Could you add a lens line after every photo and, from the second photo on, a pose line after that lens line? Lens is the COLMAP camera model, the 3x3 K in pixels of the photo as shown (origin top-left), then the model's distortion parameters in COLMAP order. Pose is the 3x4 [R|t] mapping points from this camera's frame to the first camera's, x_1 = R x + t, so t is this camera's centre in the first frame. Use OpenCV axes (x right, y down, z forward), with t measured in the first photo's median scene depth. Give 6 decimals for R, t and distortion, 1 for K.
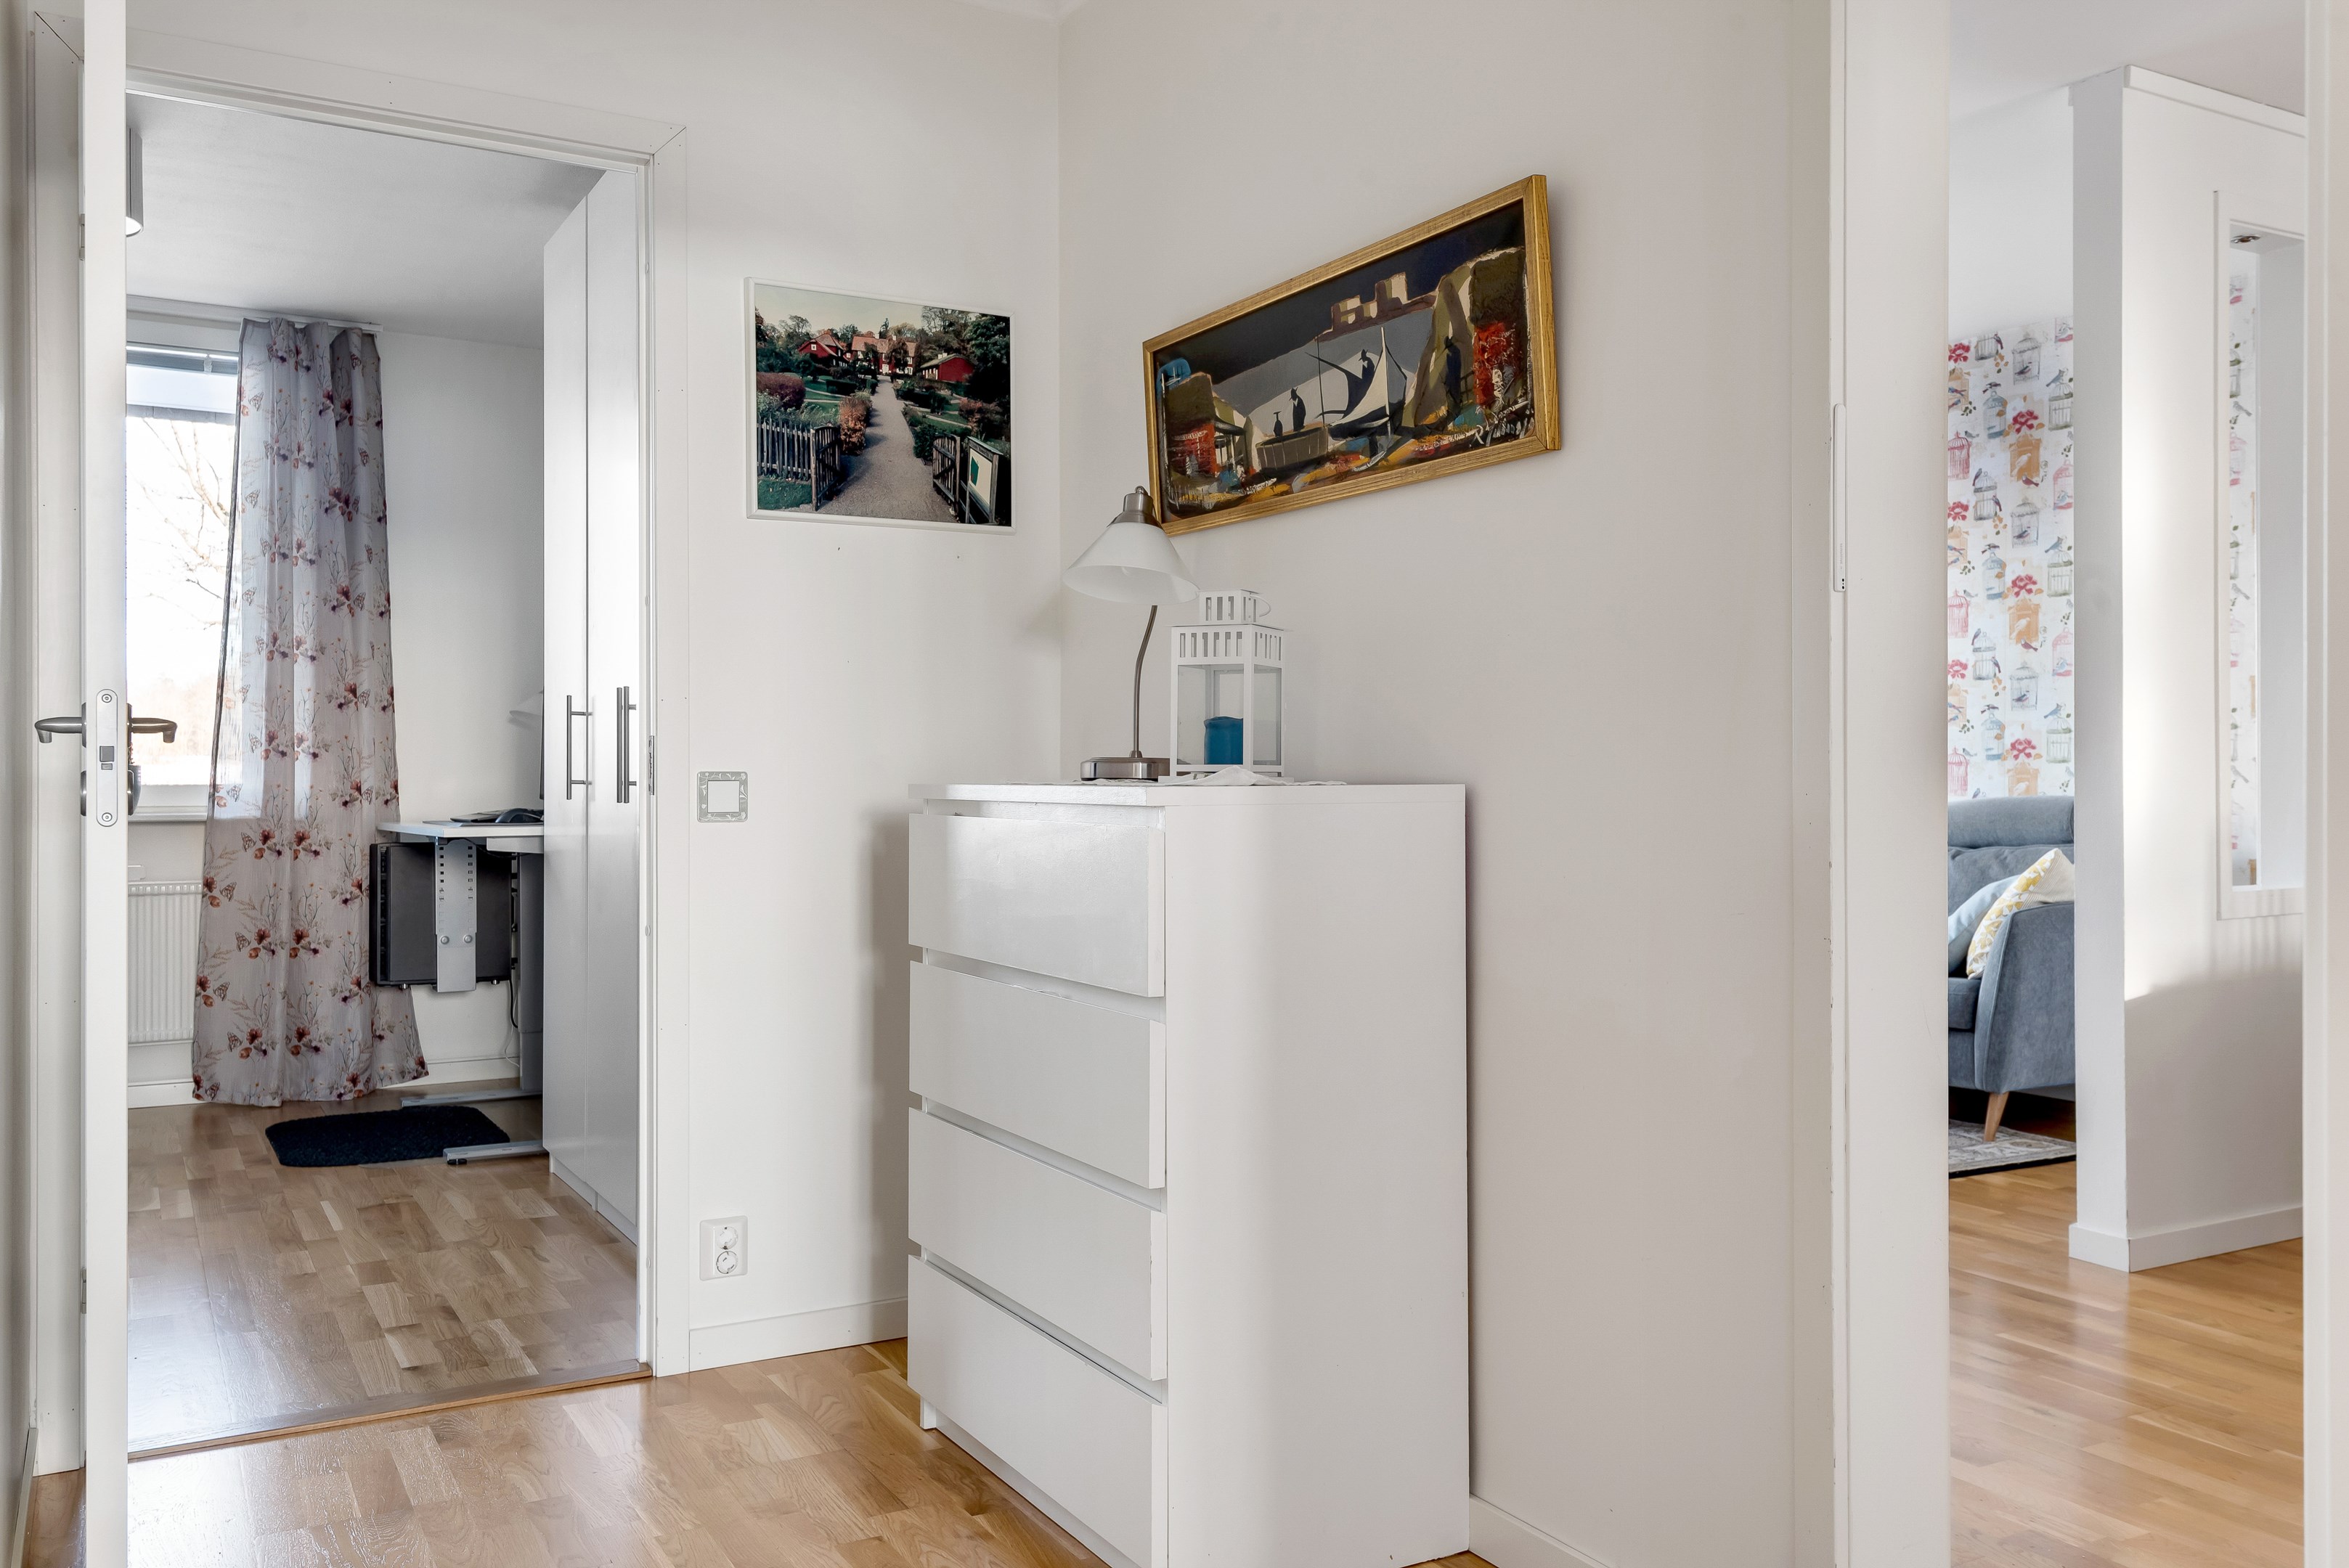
lens RADIAL K [[1876.9, 0, 1183.2], [0, 1876.9, 777.8], [0, 0, 1]] dist [0.004410, 0.000922]
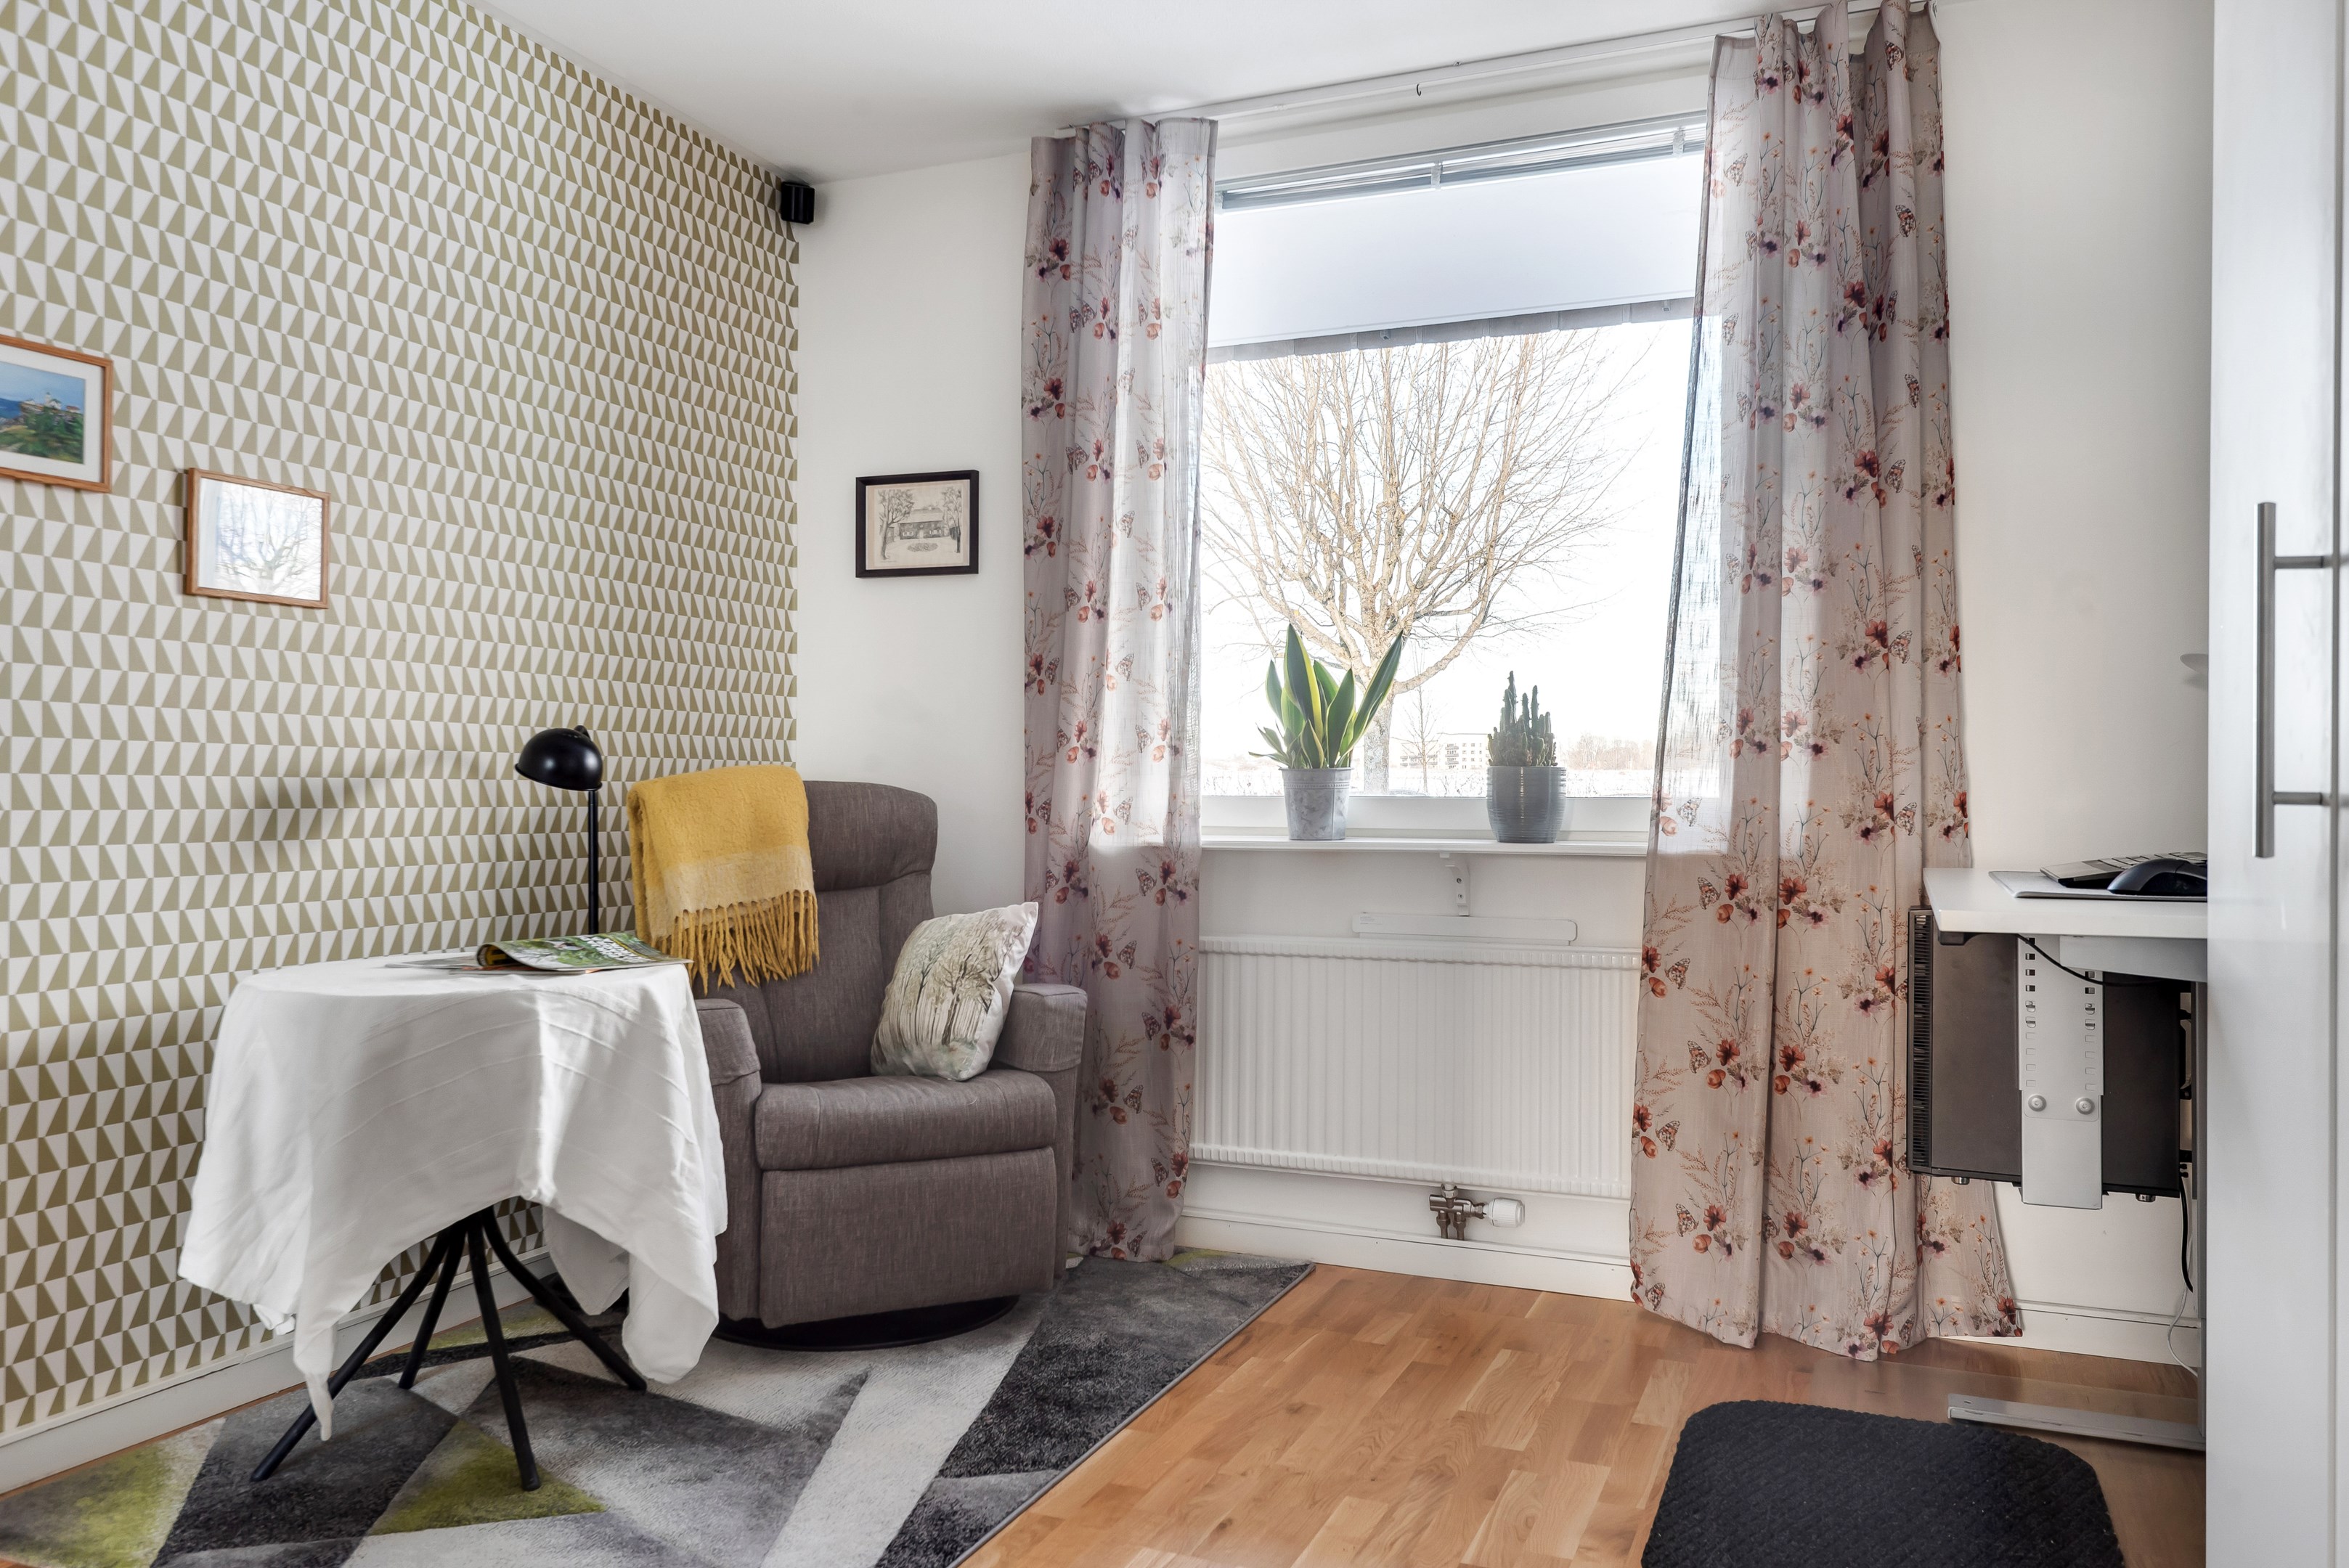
lens RADIAL K [[1755.1, 0, 1177.7], [0, 1755.1, 779.4], [0, 0, 1]] dist [0.031131, -0.003692]
pose [[0.619904, -0.000620, -0.784678, -0.155660], [-0.006275, 0.999964, -0.005748, 0.001734], [0.784653, 0.008487, 0.619878, 0.504807]]
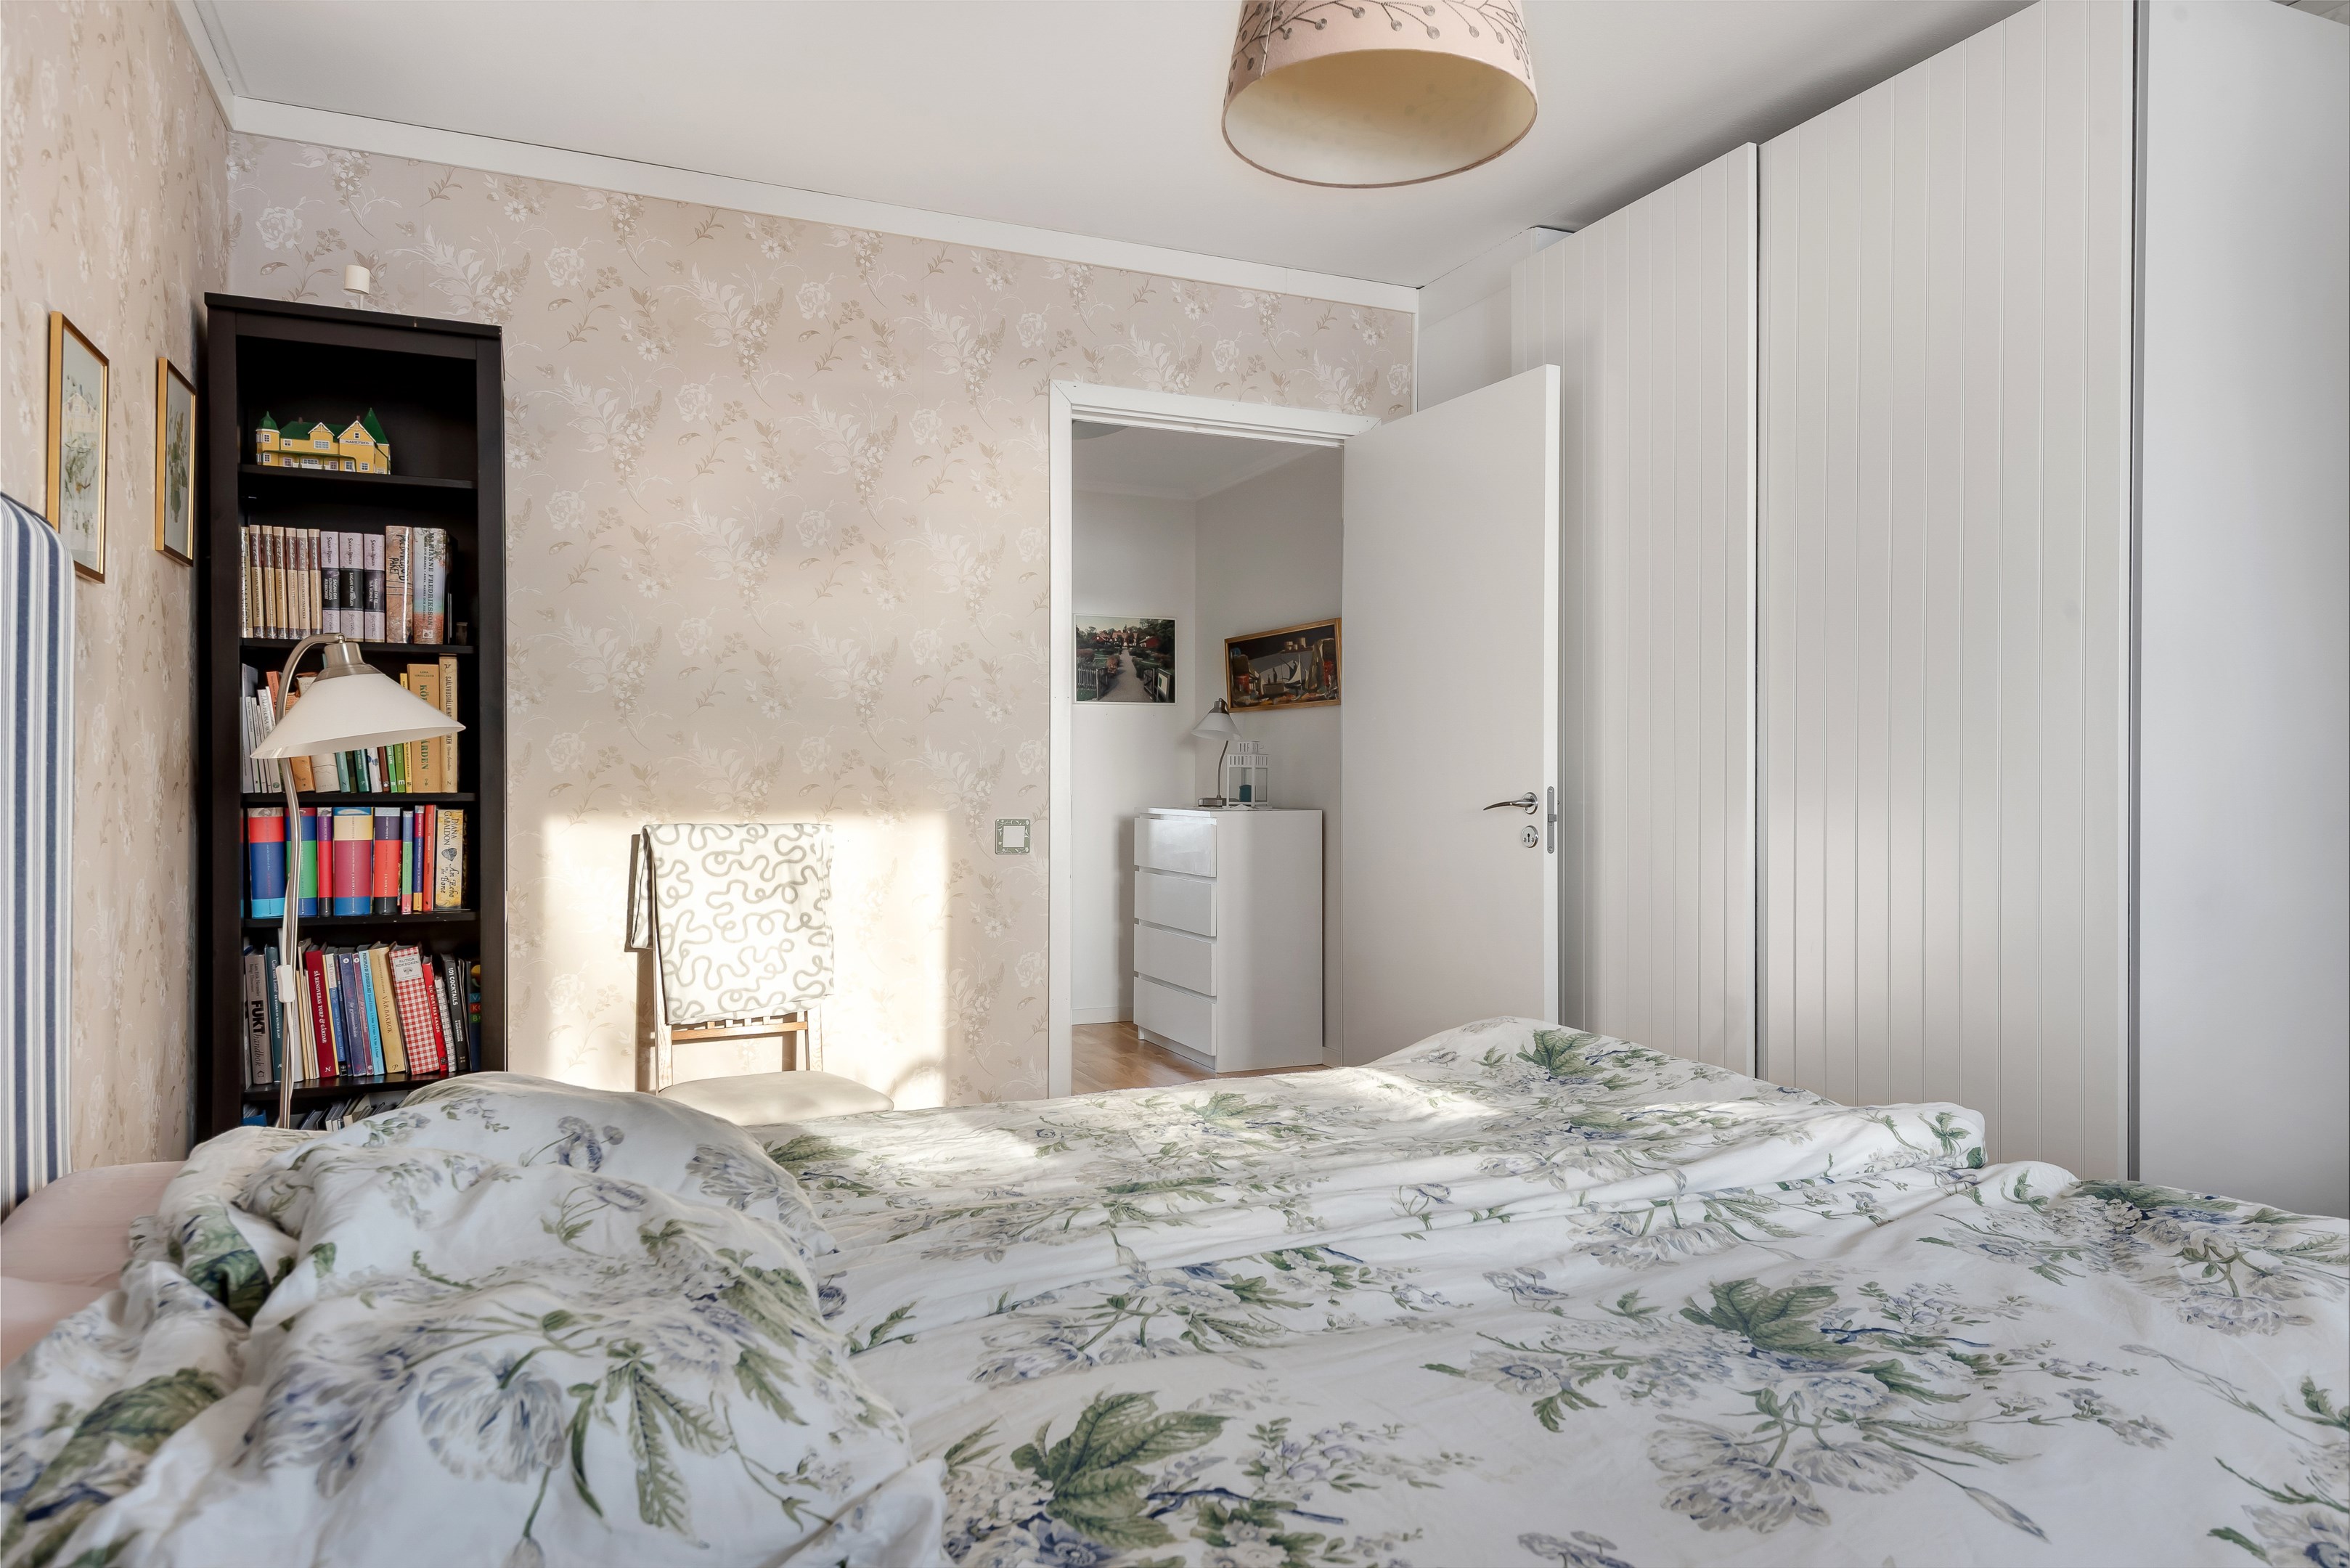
lens RADIAL K [[1530.3, 0, 1176.6], [0, 1530.3, 786.8], [0, 0, 1]] dist [0.018103, -0.004227]
pose [[0.994764, 0.006628, -0.101985, 0.139202], [-0.006550, 0.999978, 0.001103, -0.030396], [0.101990, -0.000429, 0.994785, -1.193492]]
